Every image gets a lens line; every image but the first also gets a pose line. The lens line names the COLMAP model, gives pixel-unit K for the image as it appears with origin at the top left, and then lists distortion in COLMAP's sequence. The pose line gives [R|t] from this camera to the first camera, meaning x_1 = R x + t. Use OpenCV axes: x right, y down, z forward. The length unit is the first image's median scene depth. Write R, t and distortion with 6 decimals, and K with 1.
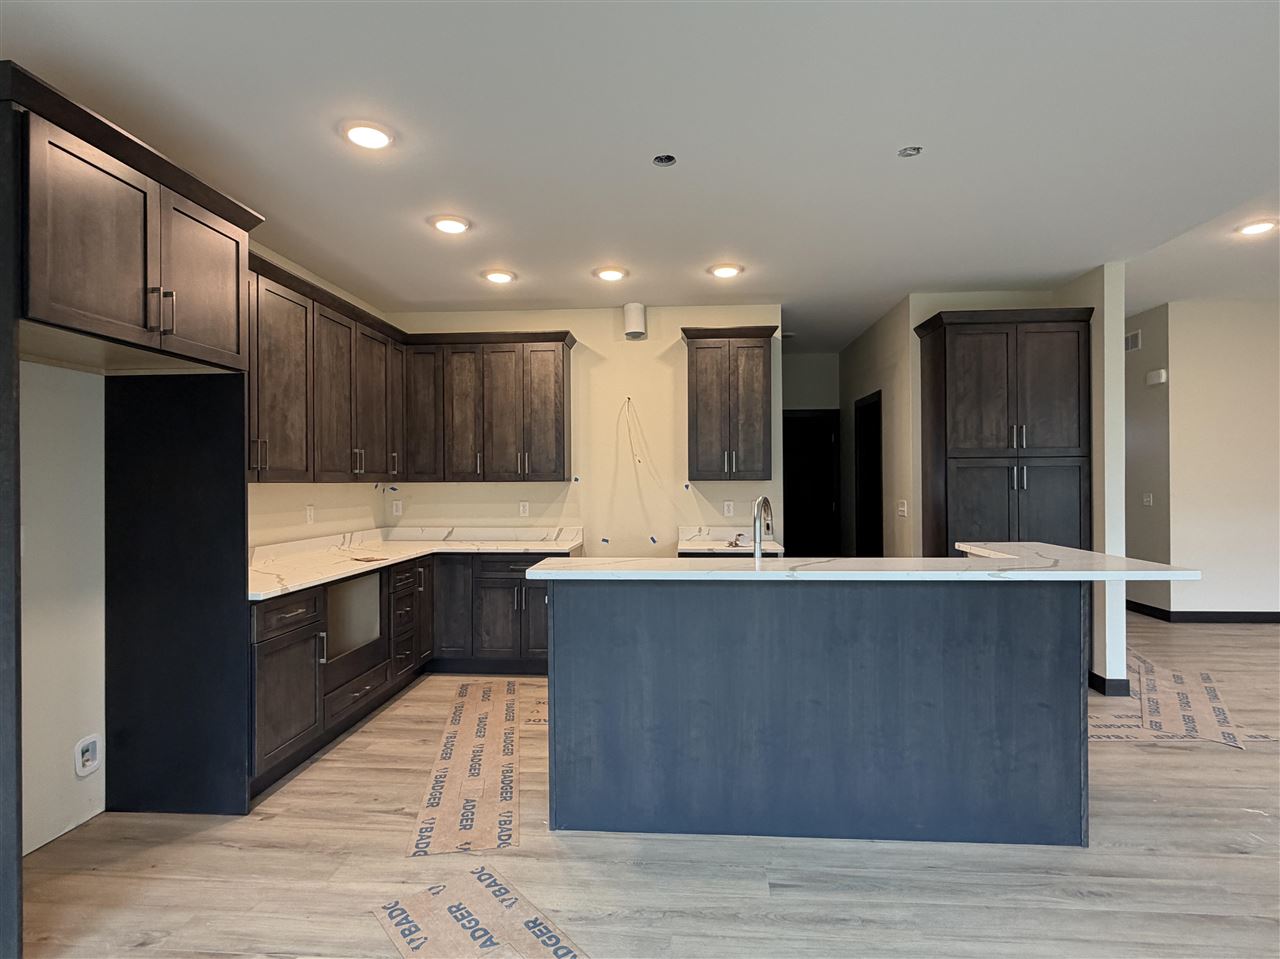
lens RADIAL K [[670.1, 0, 639.3], [0, 670.1, 477.8], [0, 0, 1]] dist [0.001805, -0.000097]
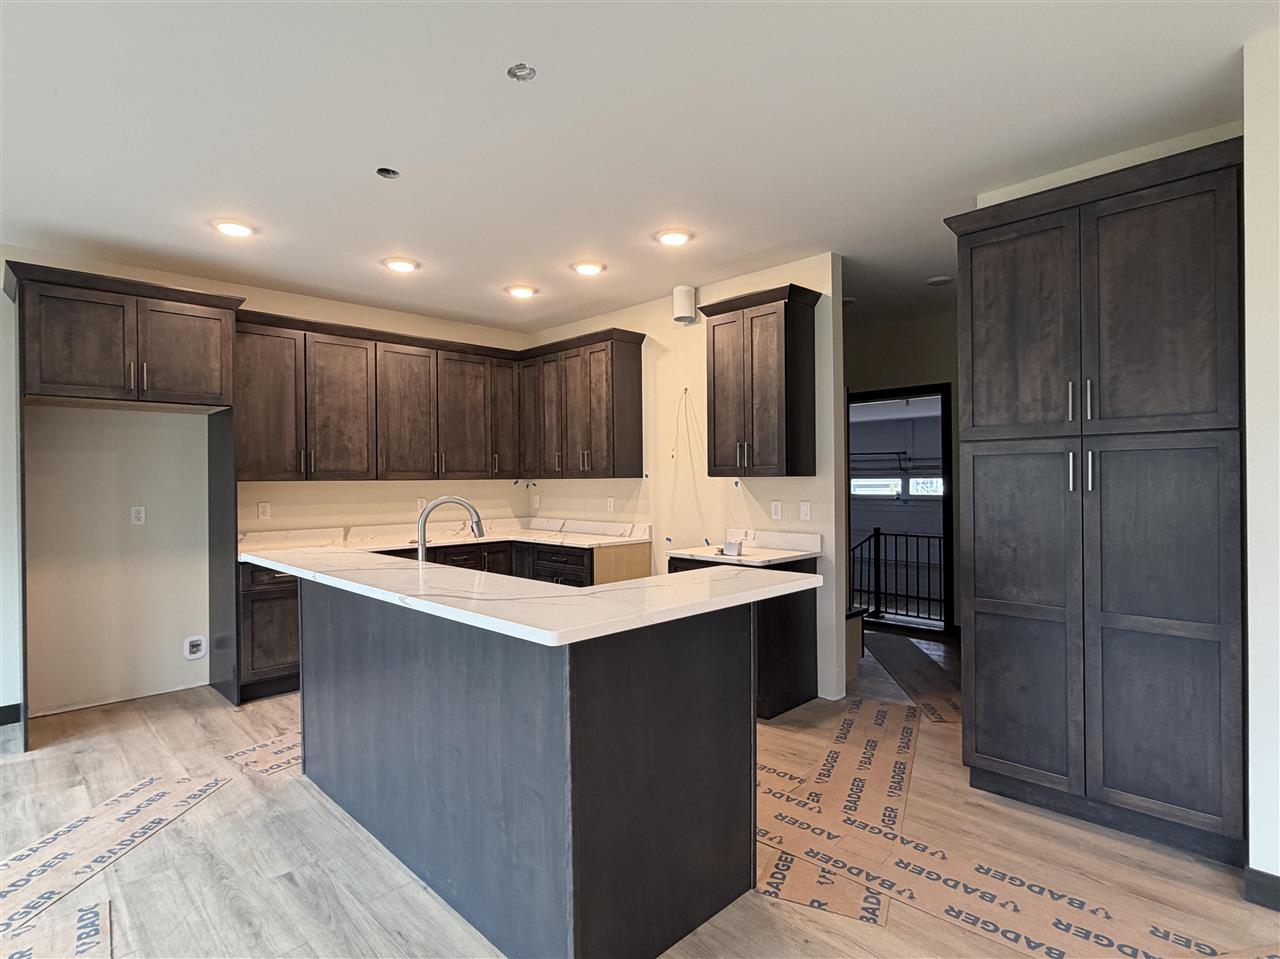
lens RADIAL K [[669.2, 0, 640.0], [0, 669.2, 479.5], [0, 0, 1]] dist [-0.000968, 0.000802]
pose [[0.749309, -0.000561, -0.662220, 0.623772], [0.008806, 0.999920, 0.009116, -0.001509], [0.662162, -0.012662, 0.749254, 0.289667]]
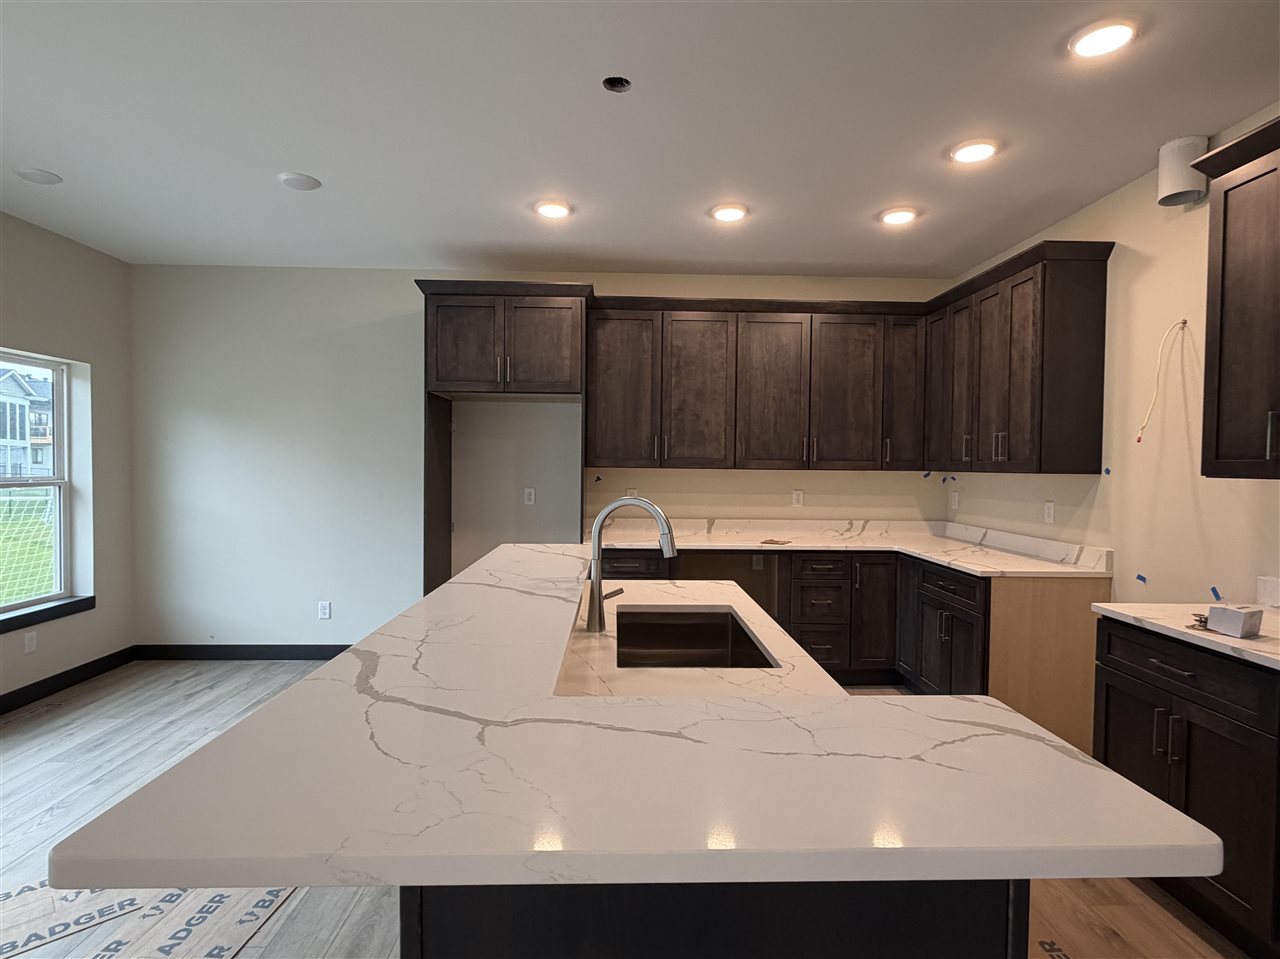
lens RADIAL K [[669.2, 0, 640.0], [0, 669.2, 479.5], [0, 0, 1]] dist [-0.000968, 0.000802]
pose [[0.103696, 0.029032, -0.994185, 0.534344], [-0.005693, 0.999575, 0.028595, -0.005830], [0.994593, 0.002695, 0.103818, 0.577440]]
